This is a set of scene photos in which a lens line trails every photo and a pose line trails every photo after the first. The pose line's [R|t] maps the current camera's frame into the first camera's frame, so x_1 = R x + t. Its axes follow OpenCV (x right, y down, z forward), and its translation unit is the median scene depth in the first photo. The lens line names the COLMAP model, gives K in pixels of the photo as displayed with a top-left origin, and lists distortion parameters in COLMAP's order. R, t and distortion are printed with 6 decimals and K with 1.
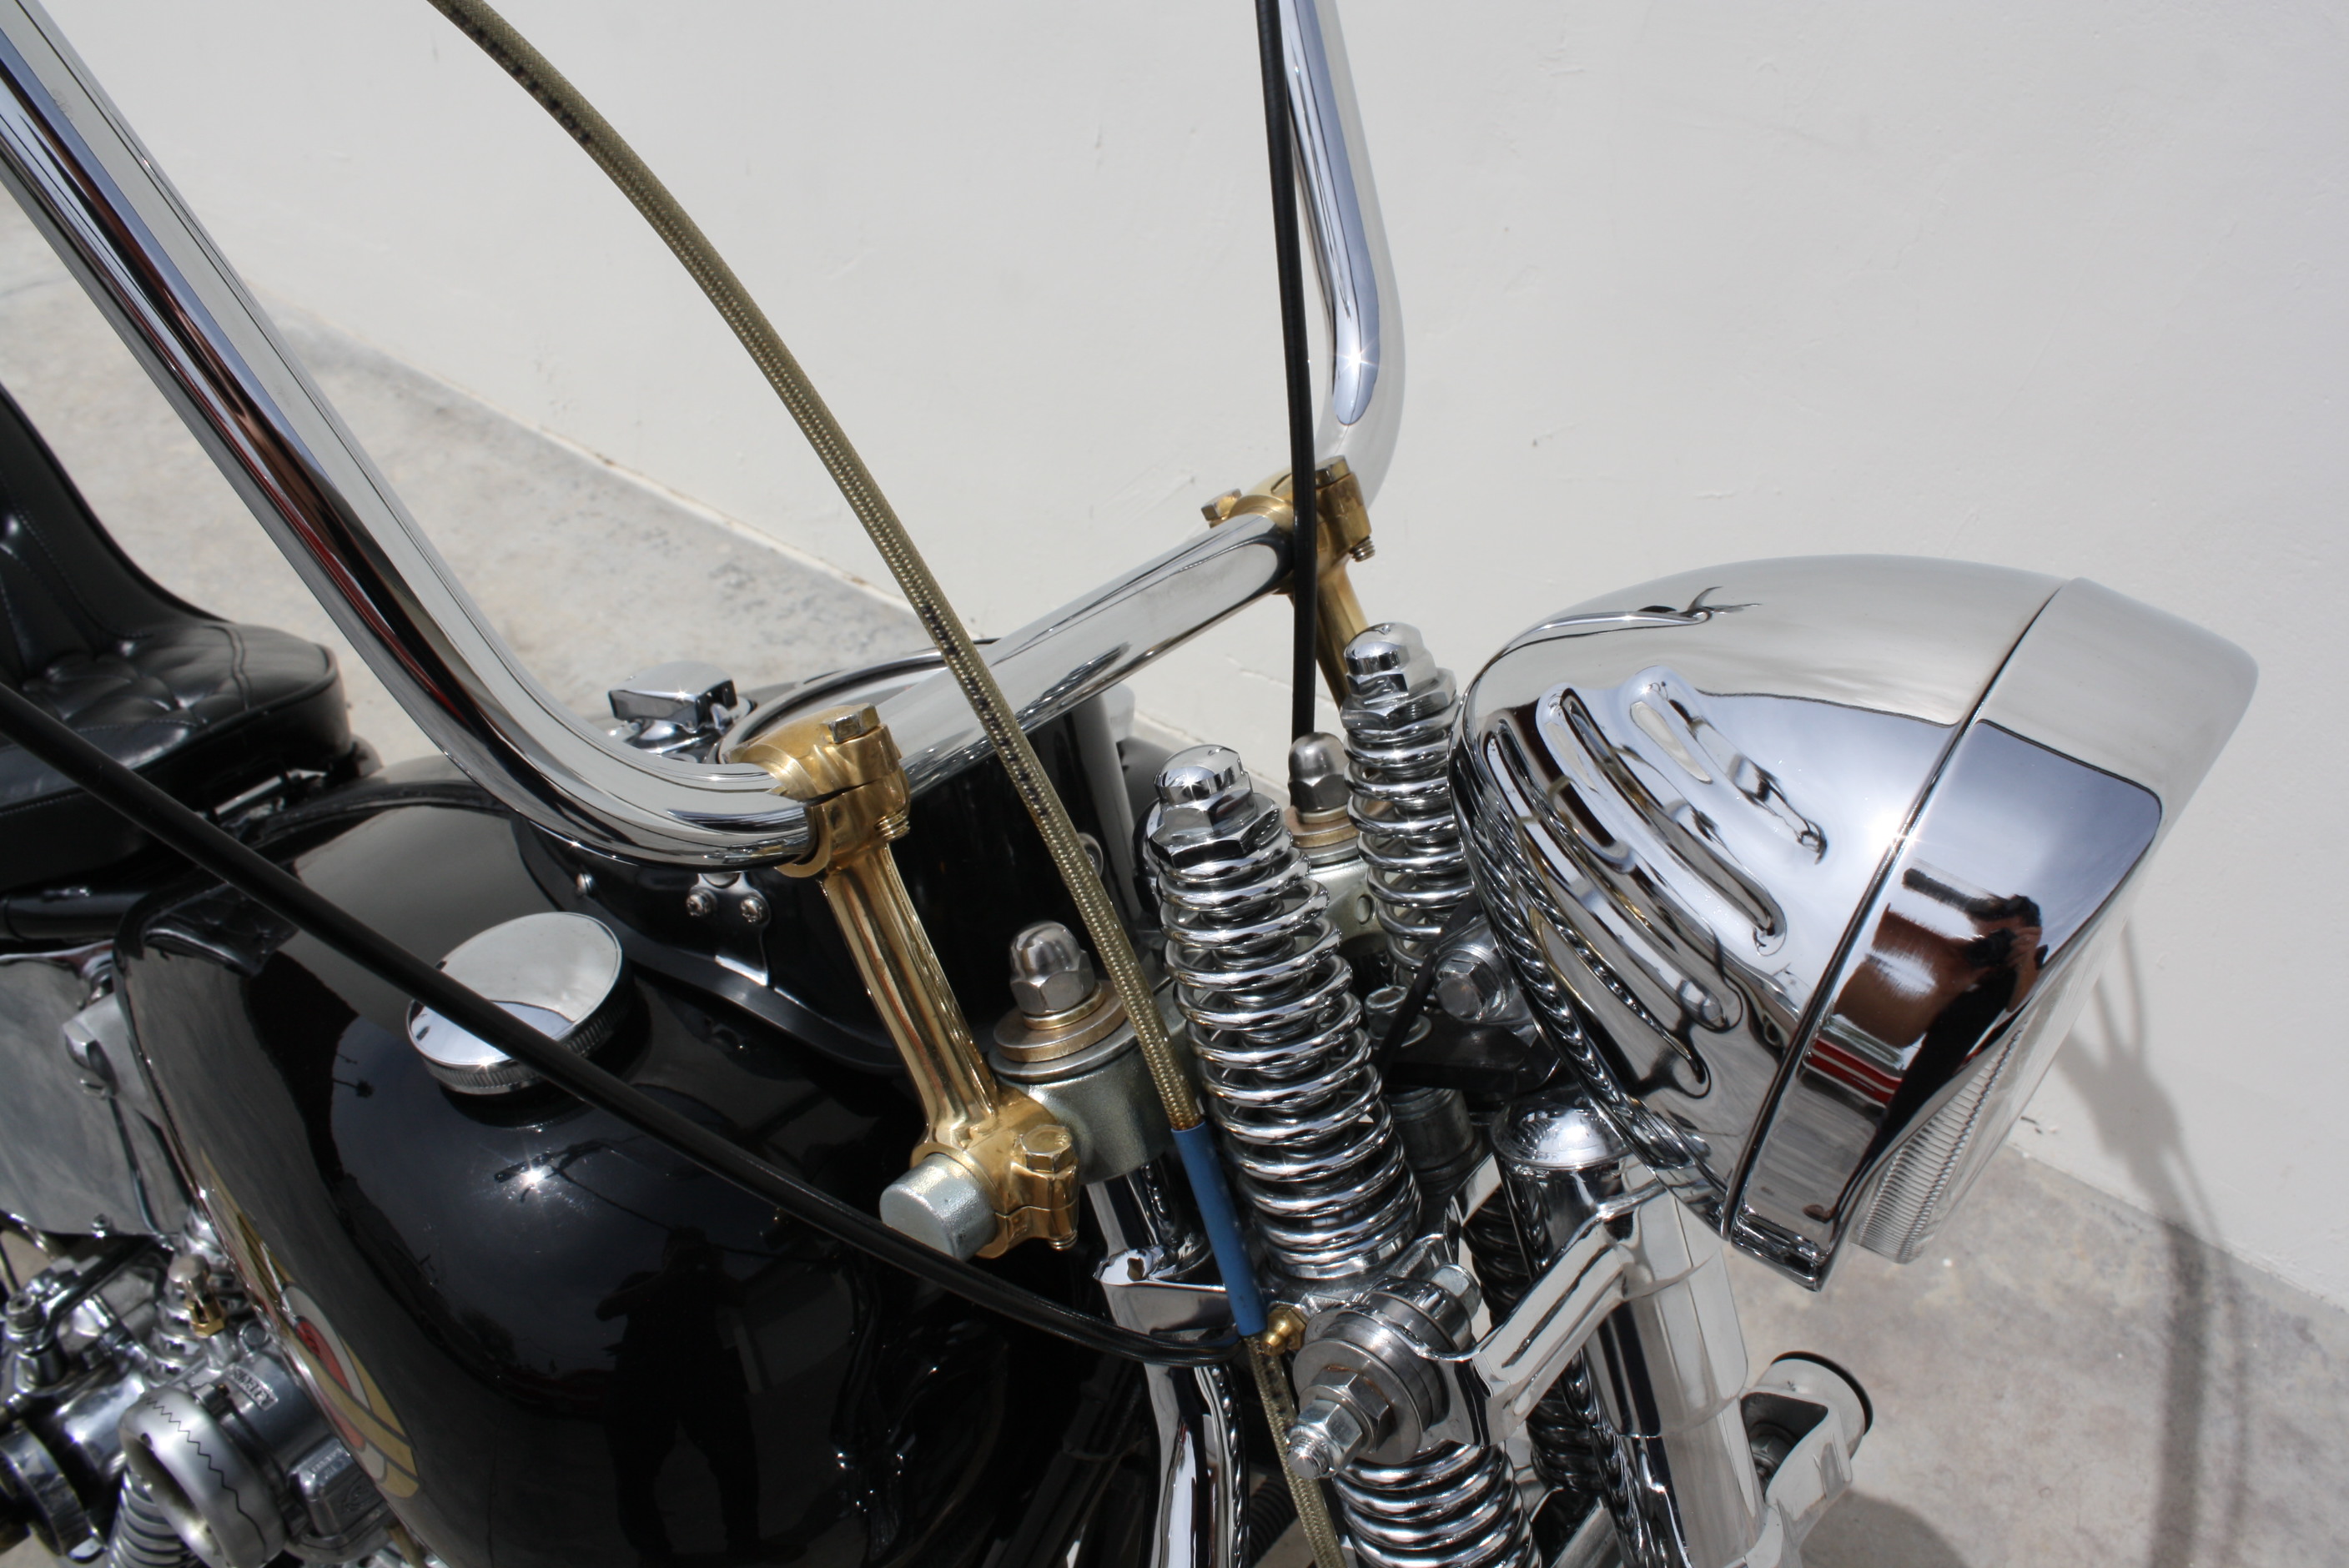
lens RADIAL K [[2006.3, 0, 1200.6], [0, 2006.3, 751.0], [0, 0, 1]] dist [-0.169273, 0.150313]
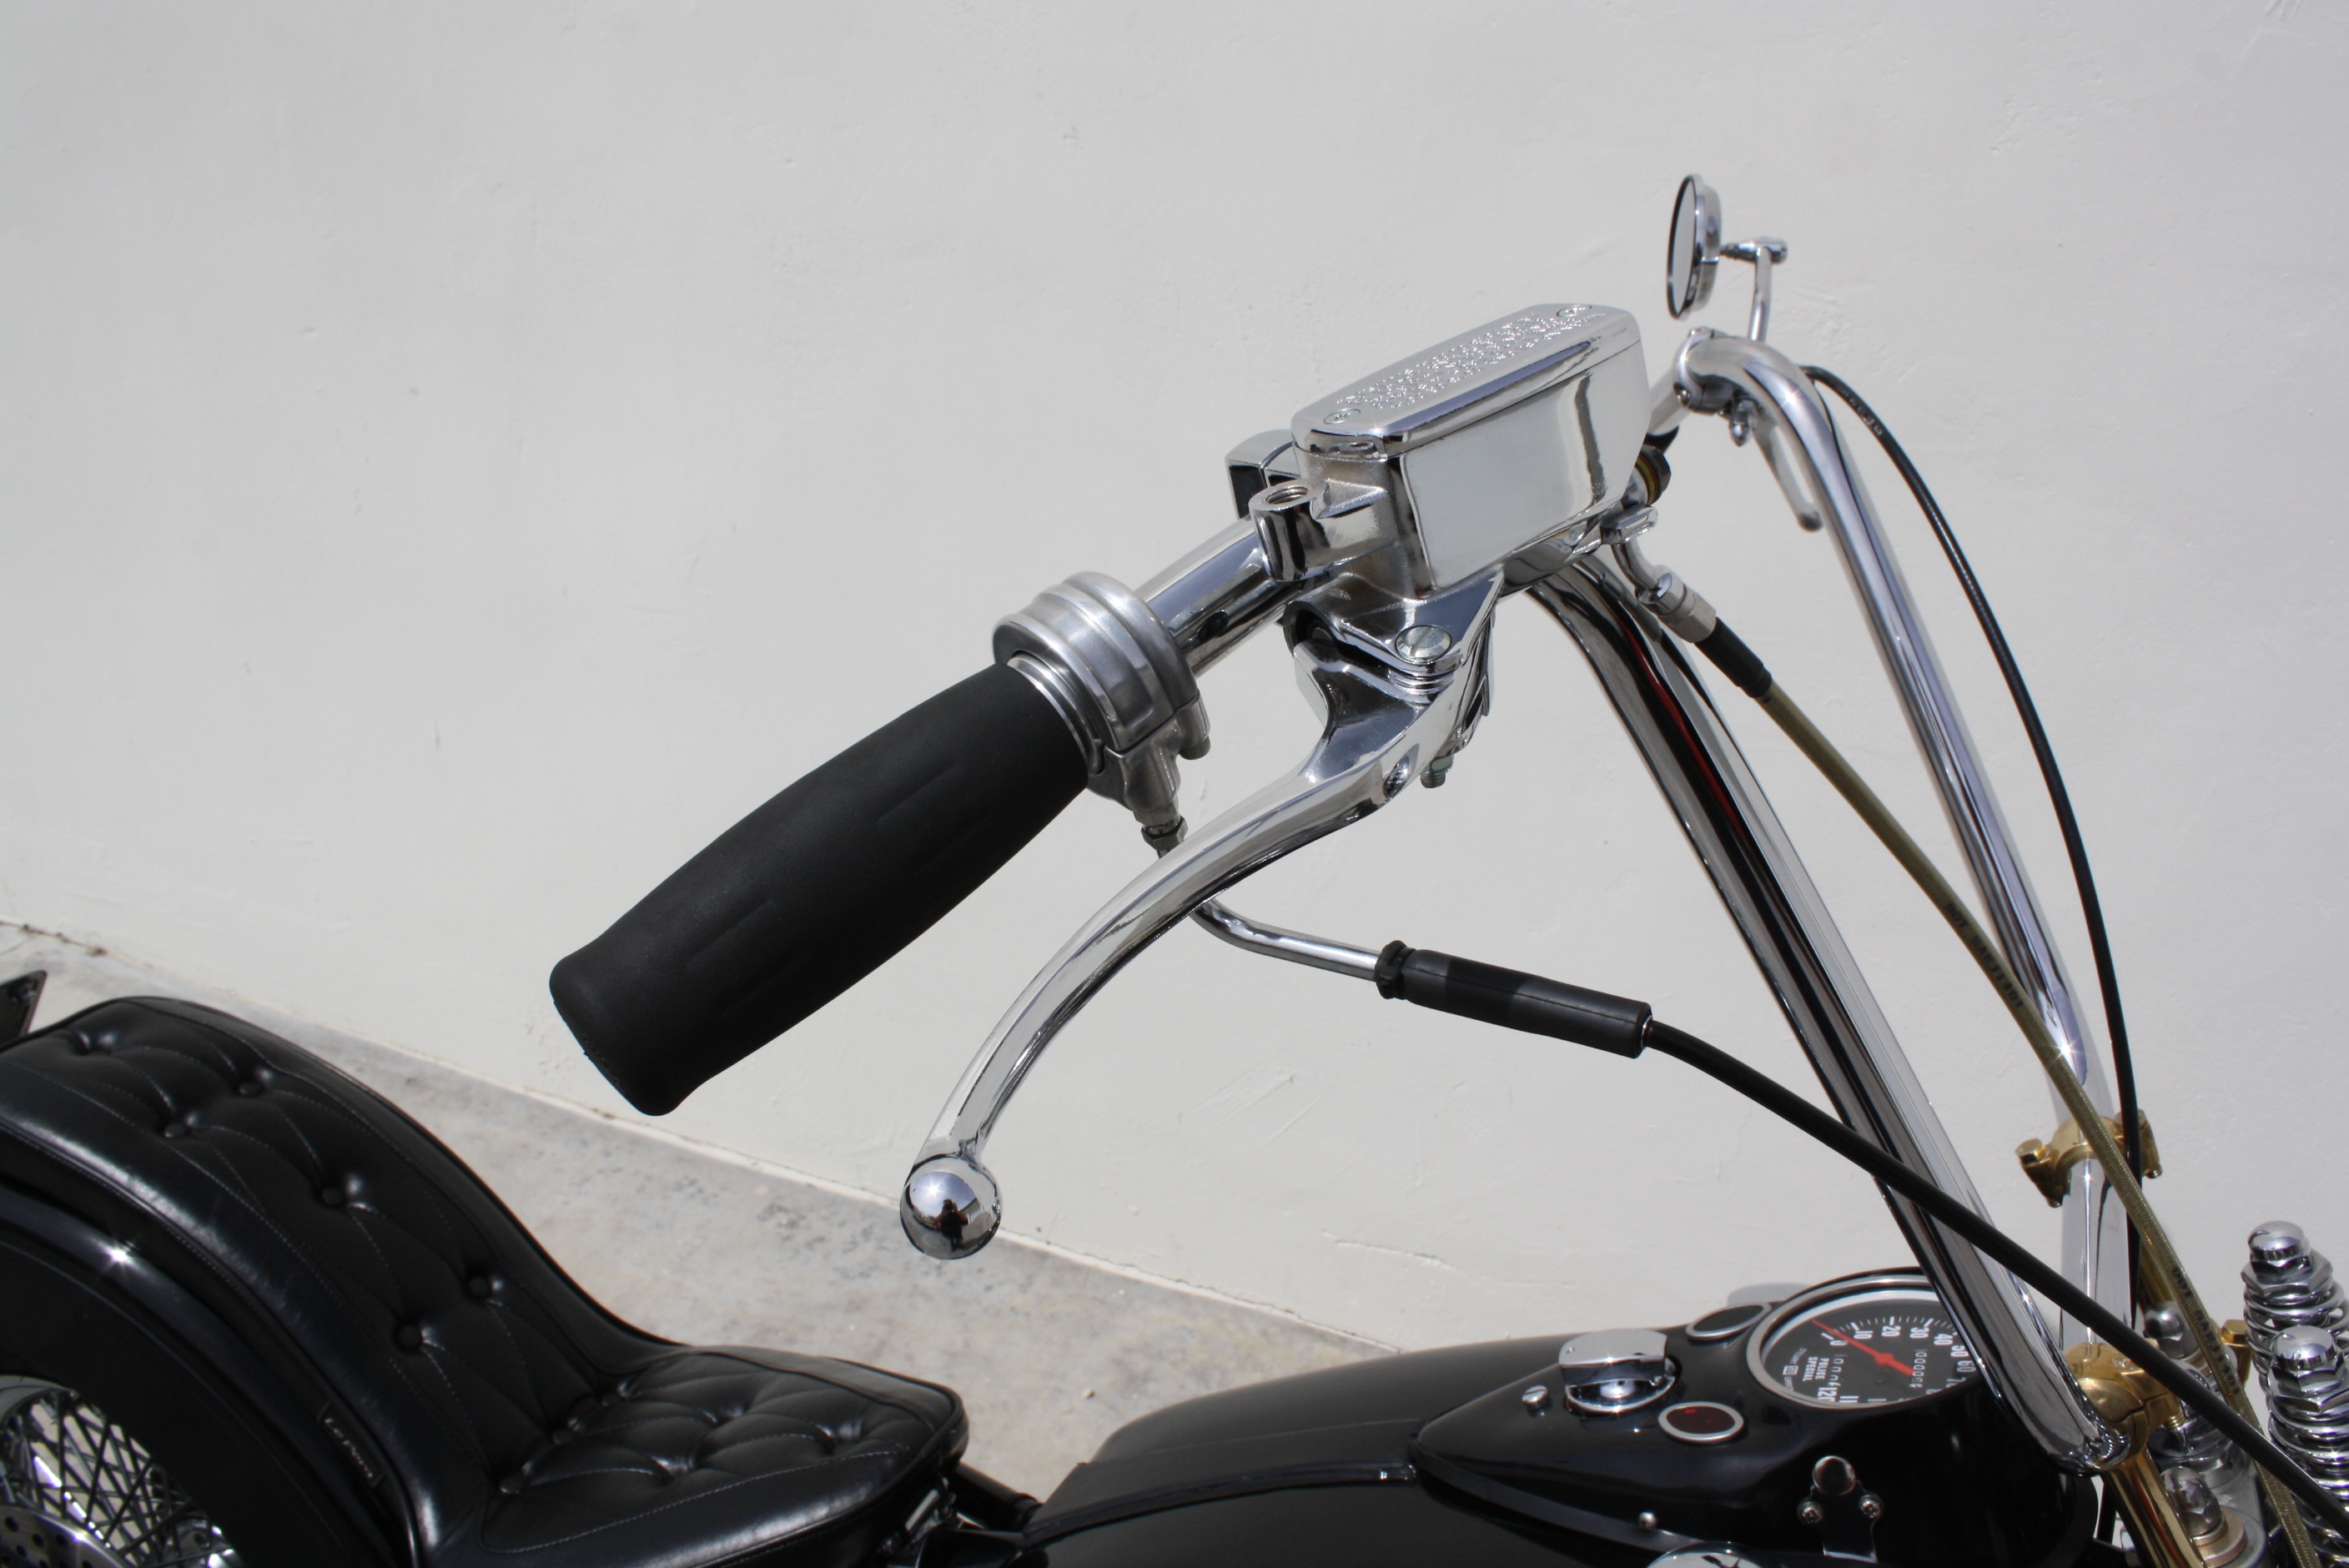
lens RADIAL K [[2006.3, 0, 1200.6], [0, 2006.3, 751.0], [0, 0, 1]] dist [-0.169273, 0.150313]
pose [[0.969000, -0.093311, 0.228764, -0.235596], [0.148683, 0.959737, -0.238323, -0.043054], [-0.197315, 0.264948, 0.943859, -0.072389]]
